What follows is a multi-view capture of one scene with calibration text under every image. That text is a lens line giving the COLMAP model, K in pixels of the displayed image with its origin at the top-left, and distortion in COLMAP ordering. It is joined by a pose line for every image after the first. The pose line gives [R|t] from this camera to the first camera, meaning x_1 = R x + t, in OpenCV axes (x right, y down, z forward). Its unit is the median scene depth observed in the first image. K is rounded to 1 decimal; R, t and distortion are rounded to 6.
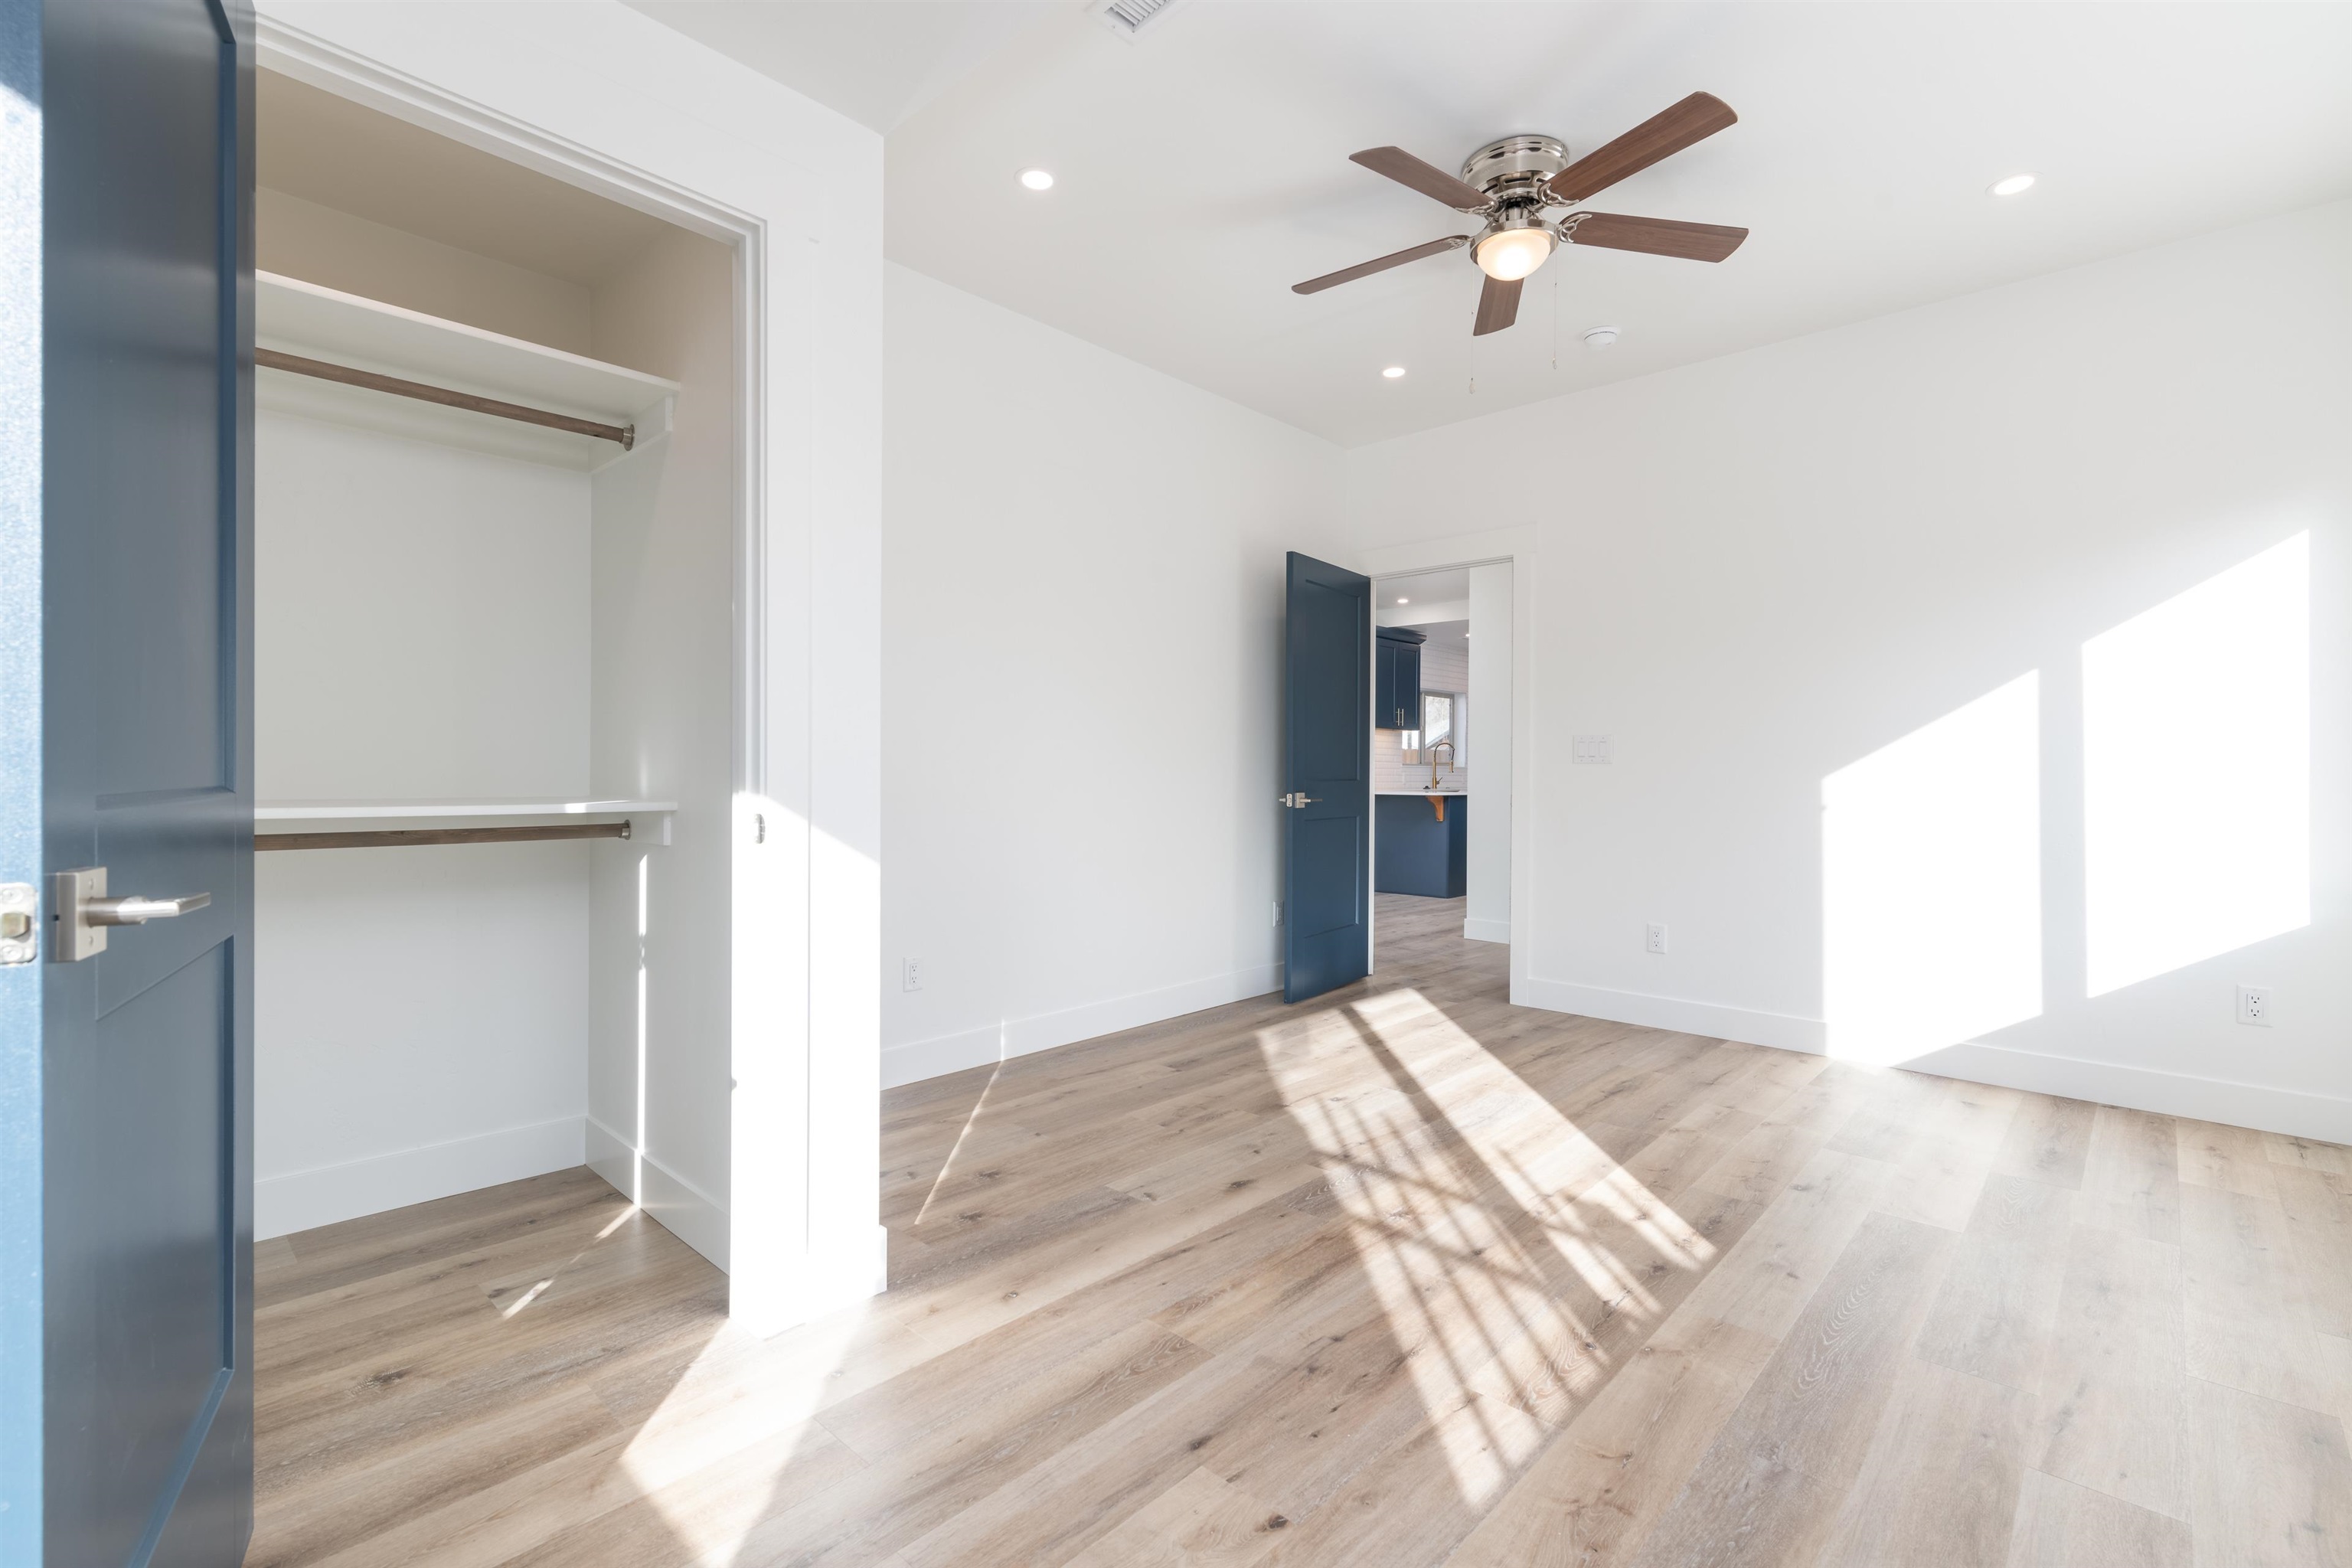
lens RADIAL K [[1014.5, 0, 1176.6], [0, 1014.5, 777.9], [0, 0, 1]] dist [-0.004212, -0.000902]
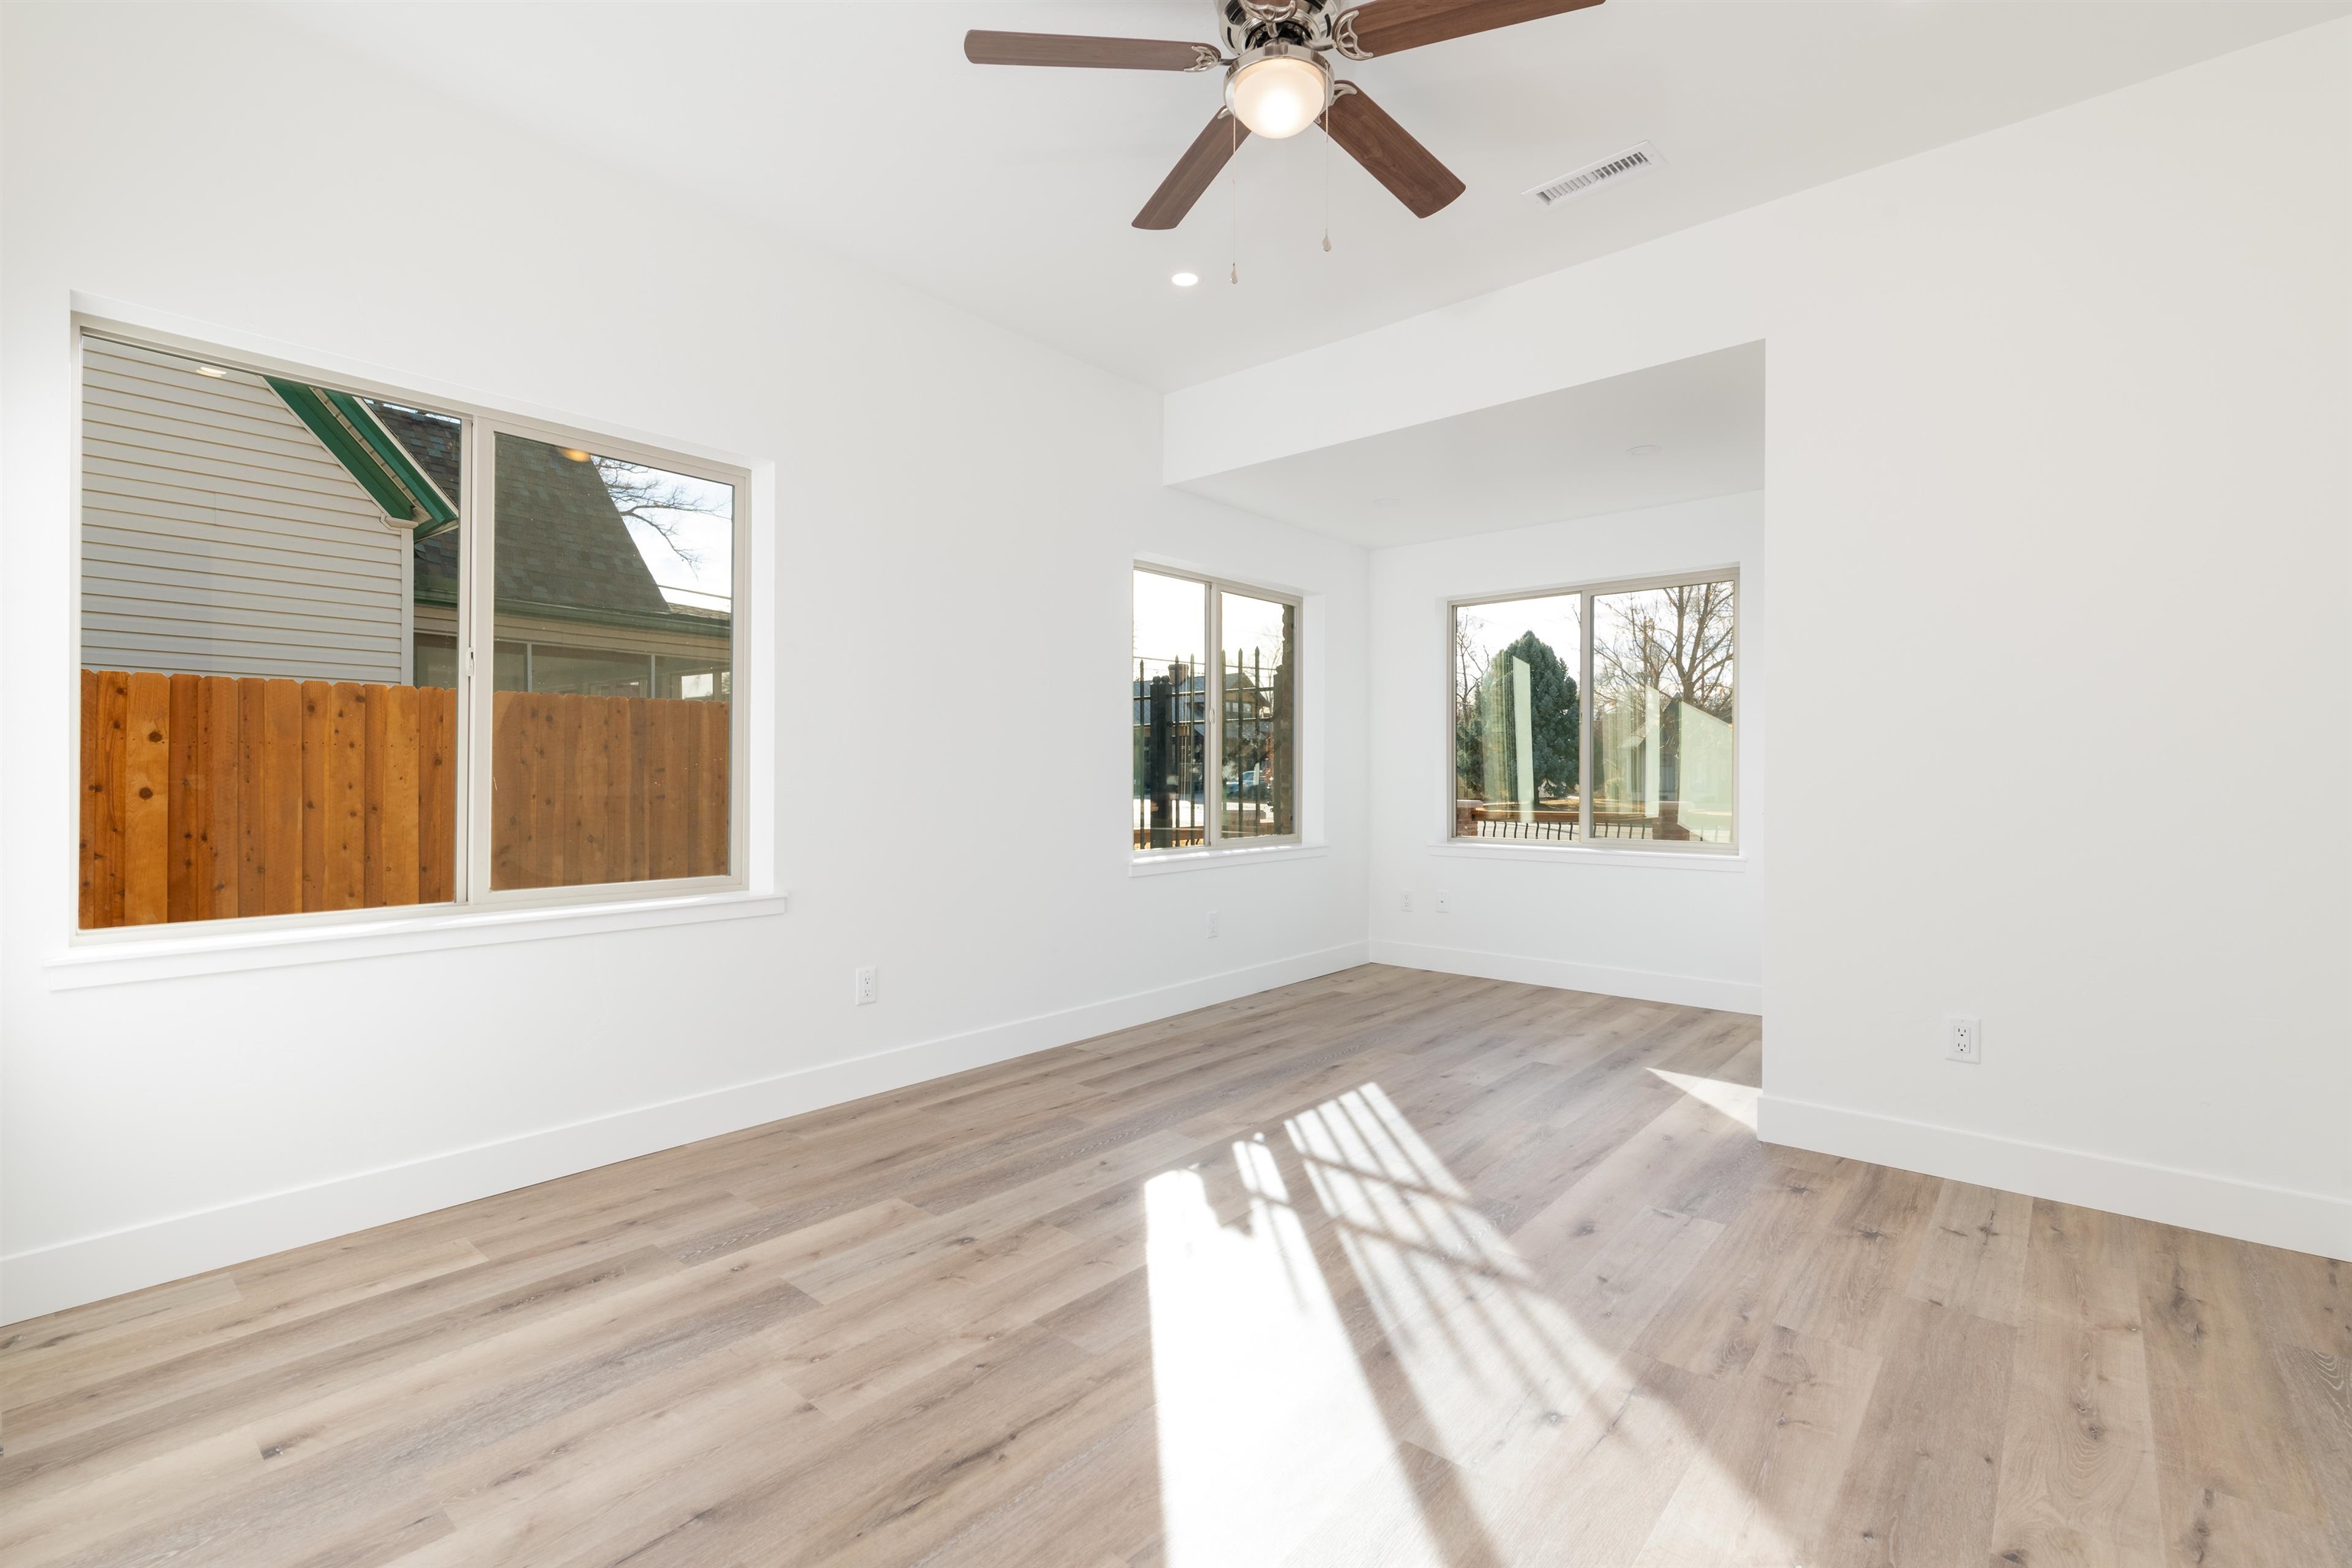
lens RADIAL K [[1014.5, 0, 1182.2], [0, 1014.5, 774.0], [0, 0, 1]] dist [-0.004212, -0.000902]
pose [[-0.999313, -0.005042, -0.036725, 0.441211], [-0.005244, 0.999972, 0.005414, -0.011538], [0.036697, 0.005603, -0.999311, 1.818565]]
